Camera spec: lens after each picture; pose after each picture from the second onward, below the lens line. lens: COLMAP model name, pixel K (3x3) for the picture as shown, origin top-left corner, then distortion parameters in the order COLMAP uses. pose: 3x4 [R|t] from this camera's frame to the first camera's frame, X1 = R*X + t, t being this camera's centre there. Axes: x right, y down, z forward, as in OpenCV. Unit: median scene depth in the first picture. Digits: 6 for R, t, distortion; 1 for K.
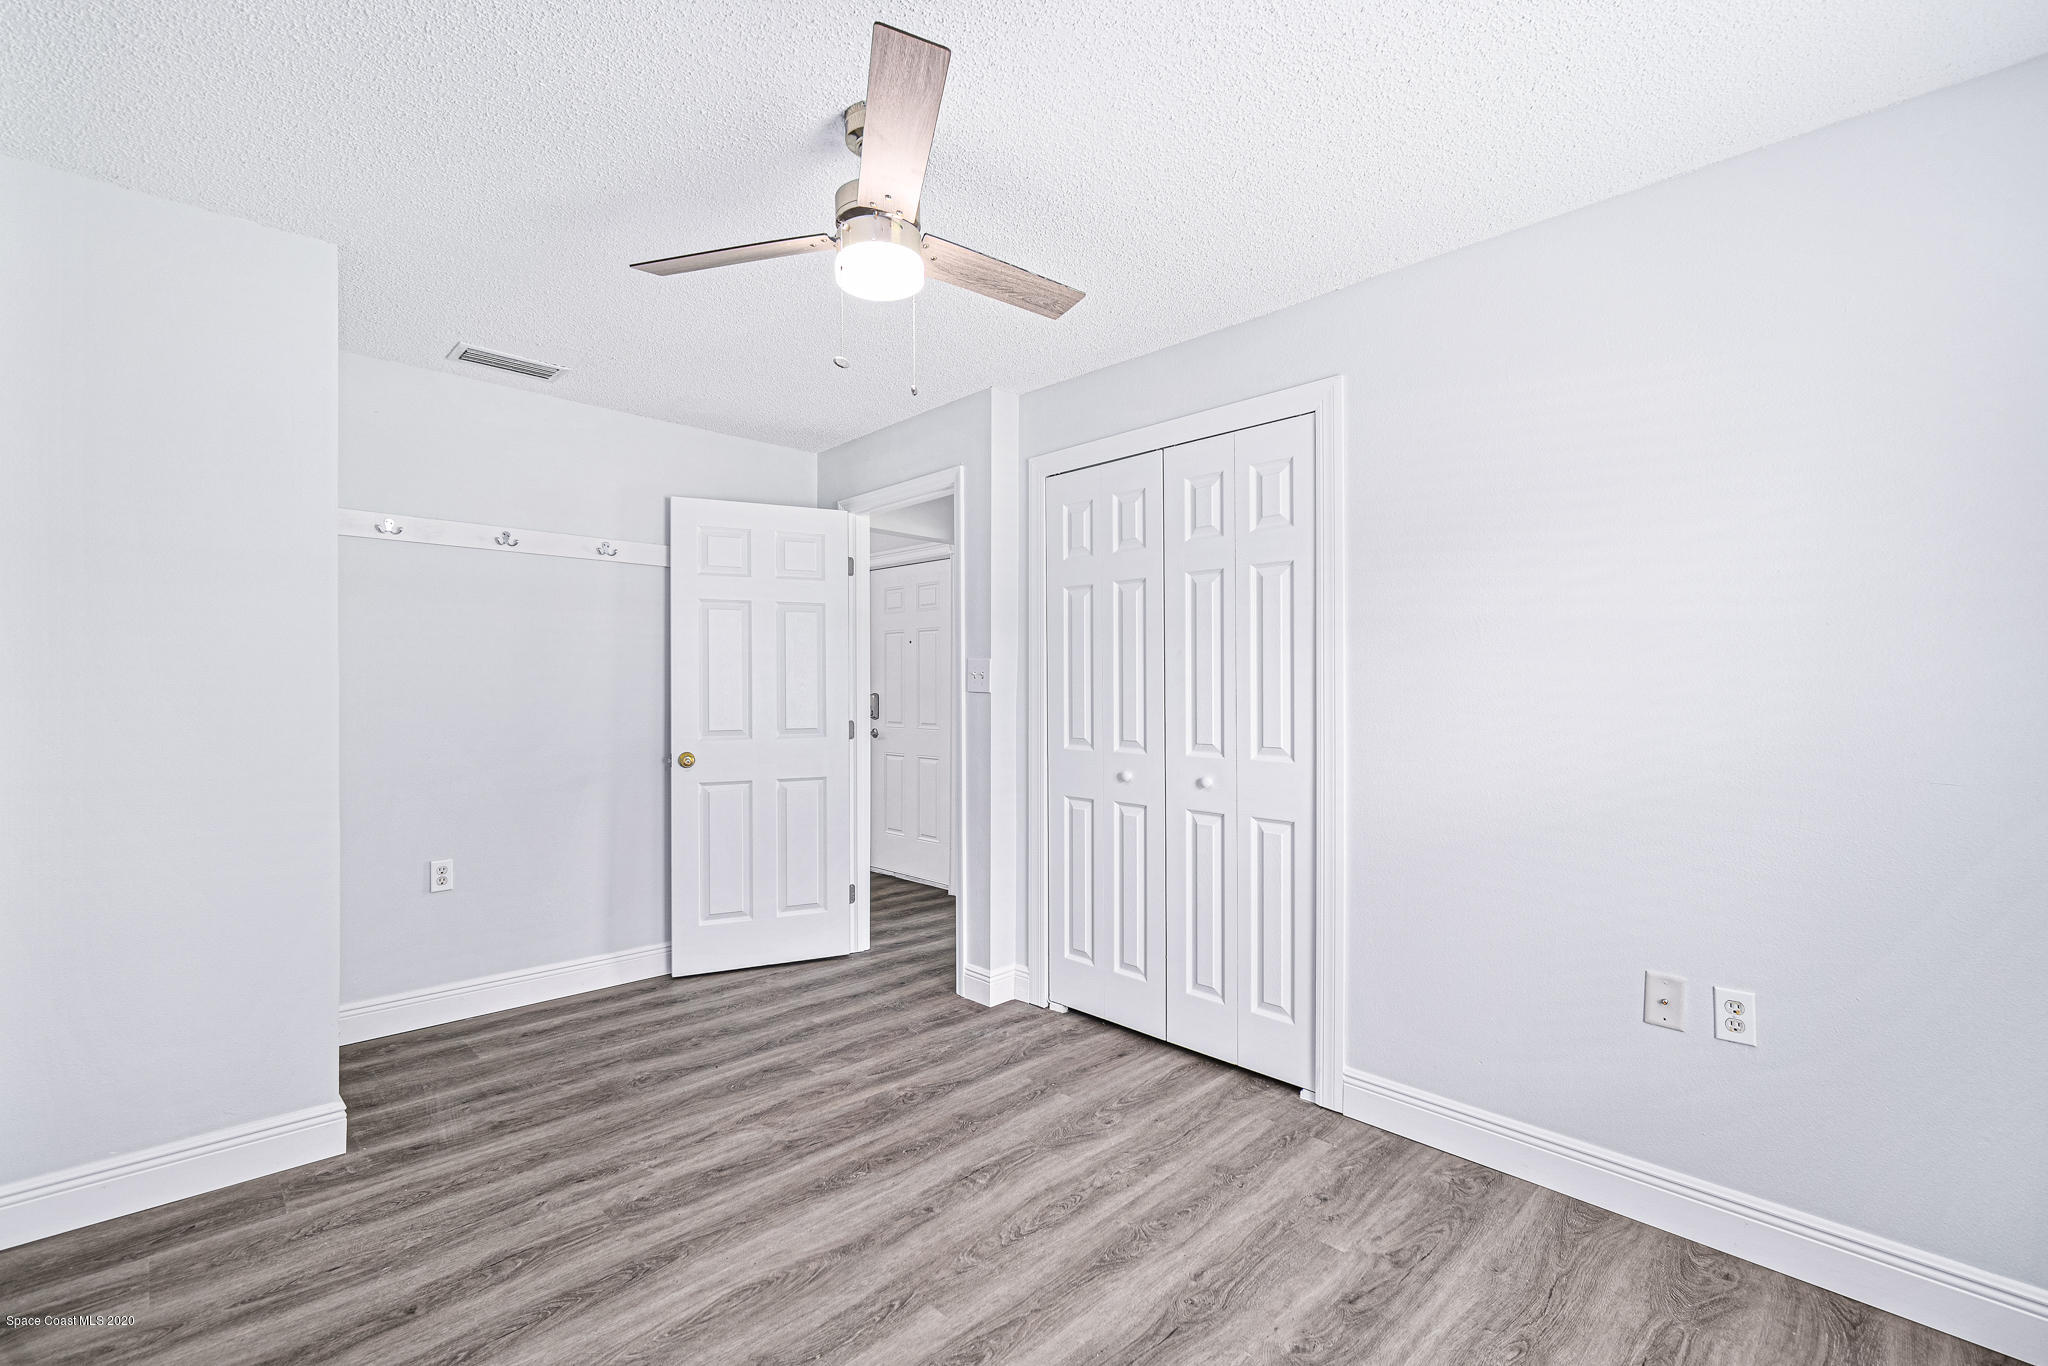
lens RADIAL K [[897.3, 0, 1015.8], [0, 897.3, 686.9], [0, 0, 1]] dist [-0.000259, 0.000251]
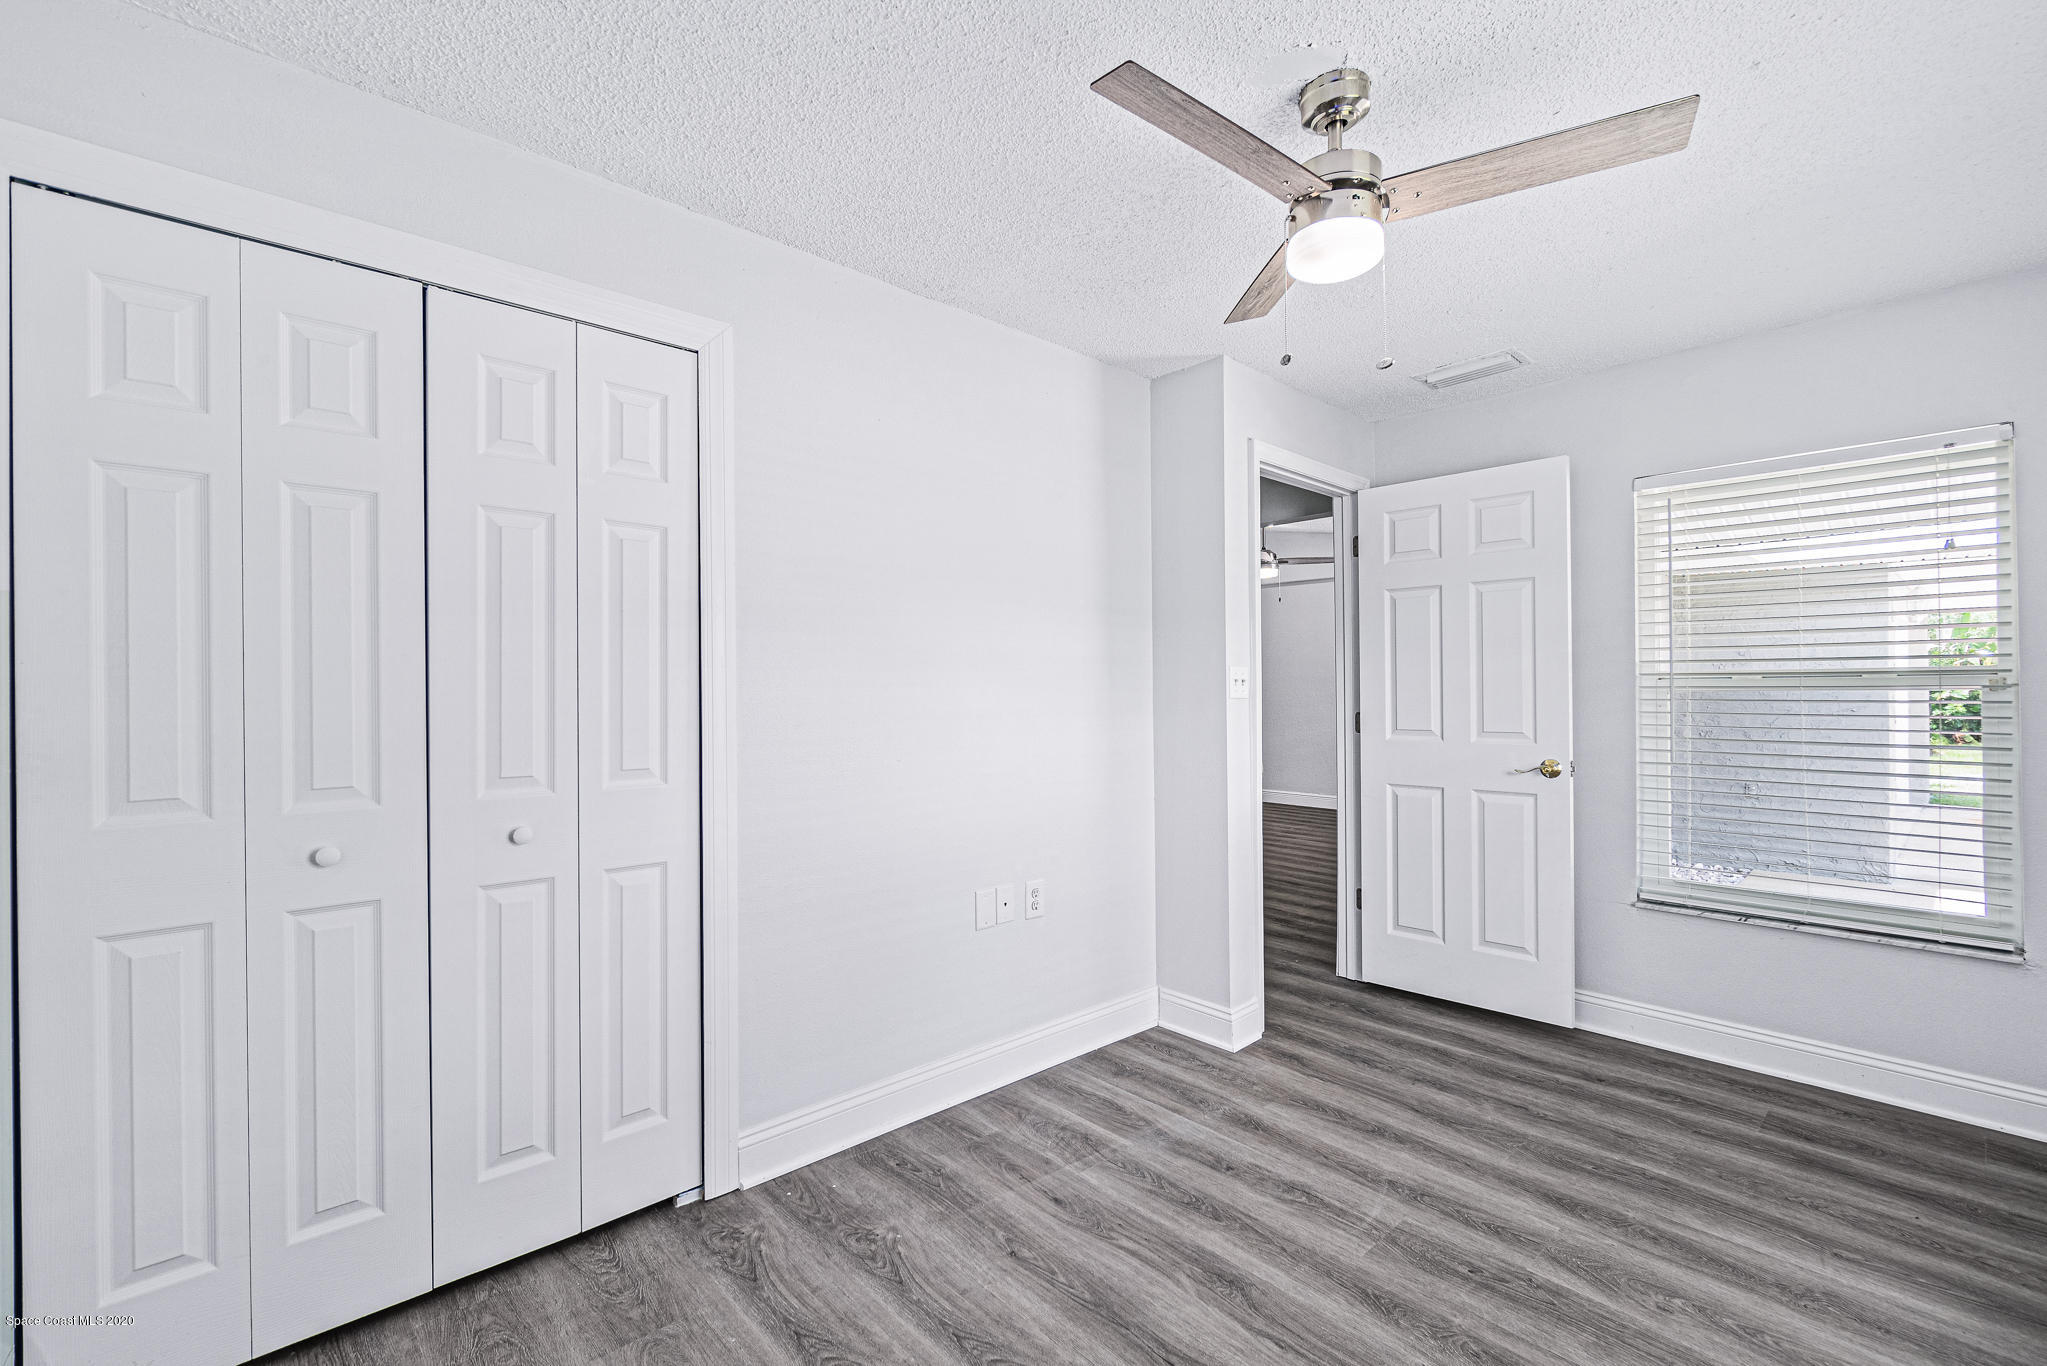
lens RADIAL K [[896.9, 0, 1015.3], [0, 896.9, 686.9], [0, 0, 1]] dist [-0.000259, 0.000251]
pose [[0.038047, -0.004972, 0.999264, -0.457154], [-0.003264, 0.999982, 0.005100, -0.004923], [-0.999271, -0.003456, 0.038030, 0.679935]]
